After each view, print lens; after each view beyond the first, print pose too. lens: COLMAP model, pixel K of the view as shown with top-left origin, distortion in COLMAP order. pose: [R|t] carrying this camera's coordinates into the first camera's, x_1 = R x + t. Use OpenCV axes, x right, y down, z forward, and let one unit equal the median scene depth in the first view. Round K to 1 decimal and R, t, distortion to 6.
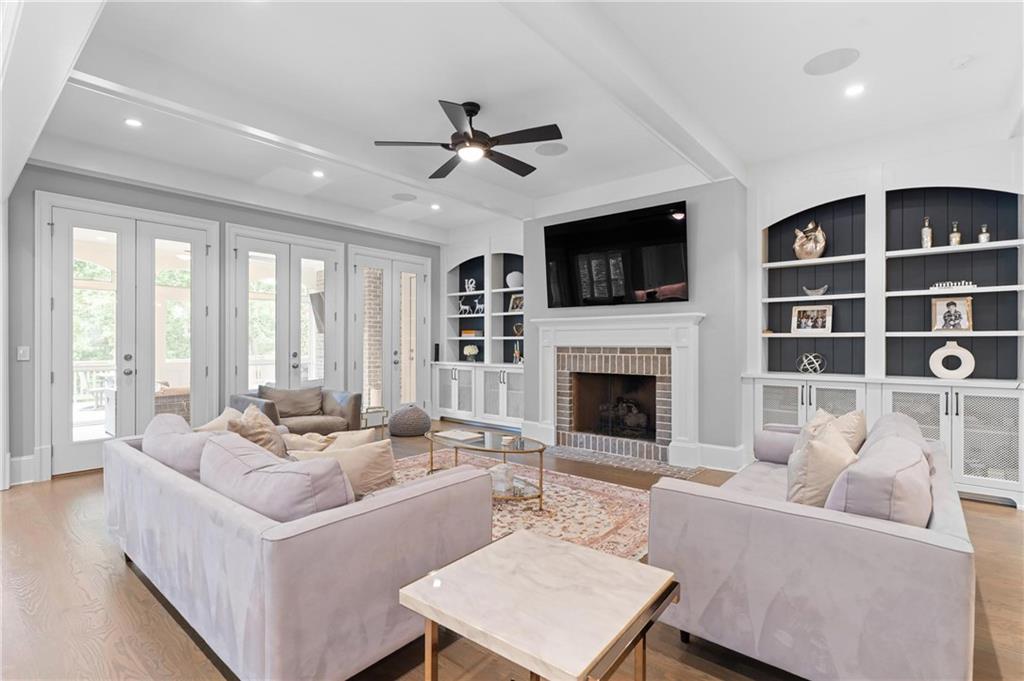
lens RADIAL K [[478.8, 0, 512.0], [0, 478.8, 340.5], [0, 0, 1]] dist [0.000310, 0.000218]
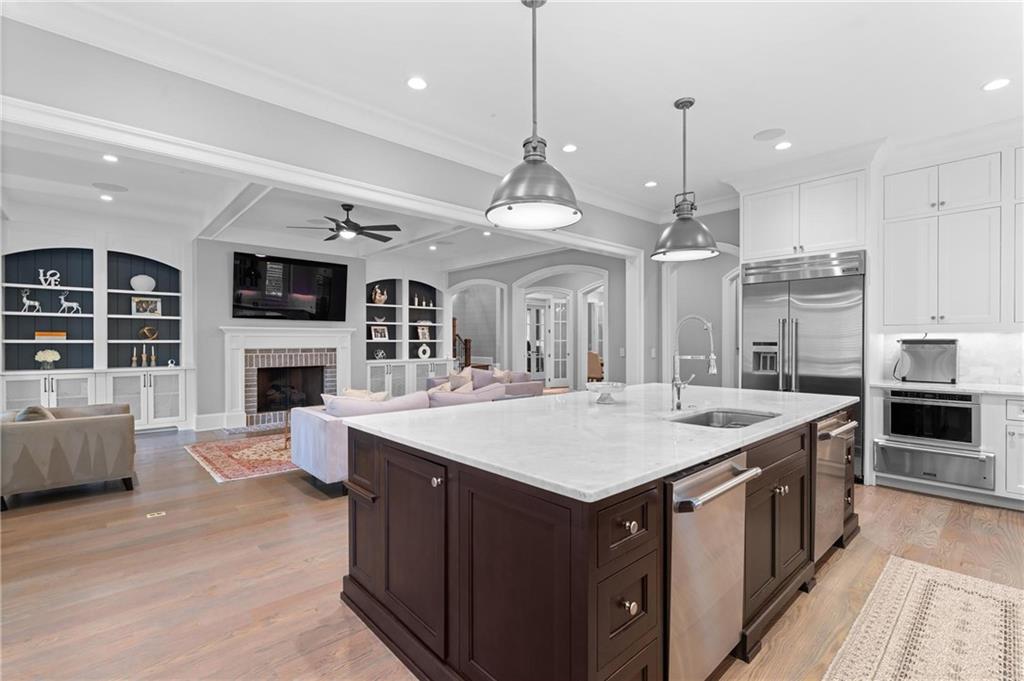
lens RADIAL K [[478.8, 0, 512.0], [0, 478.8, 340.5], [0, 0, 1]] dist [0.000310, 0.000218]
pose [[0.139886, 0.002047, 0.990166, -1.235846], [-0.002498, 0.999995, -0.001715, -0.010668], [-0.990165, -0.002234, 0.139890, 0.142523]]
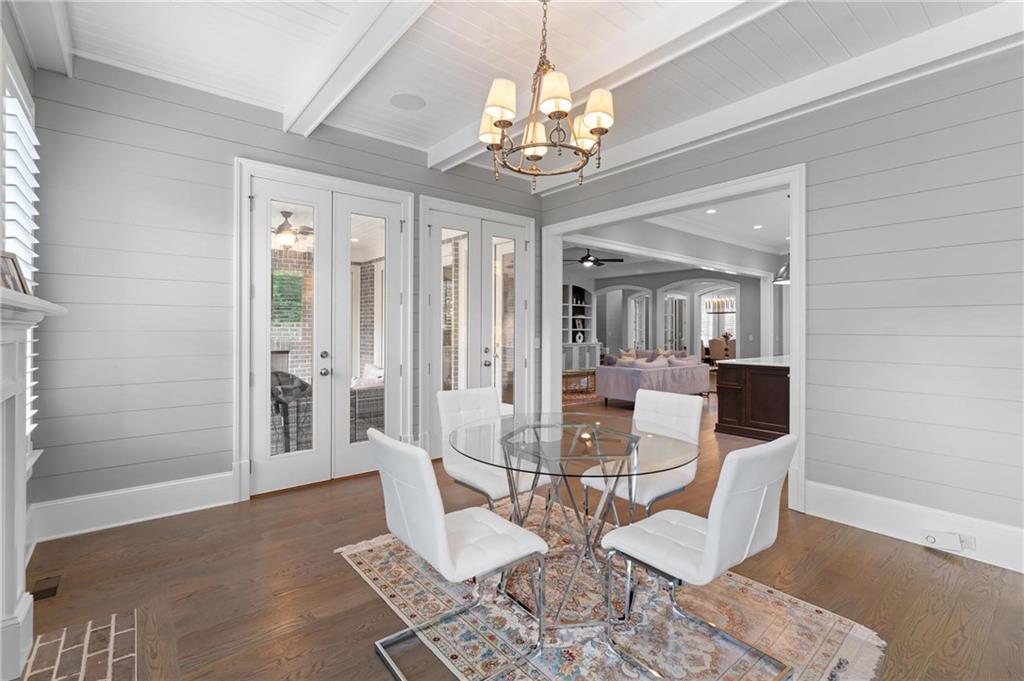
lens RADIAL K [[480.4, 0, 515.7], [0, 480.4, 328.1], [0, 0, 1]] dist [-0.000832, -0.000003]
pose [[0.171901, 0.001718, 0.985113, -2.091482], [-0.002618, 0.999996, -0.001287, -0.015813], [-0.985111, -0.002358, 0.171904, 0.684057]]
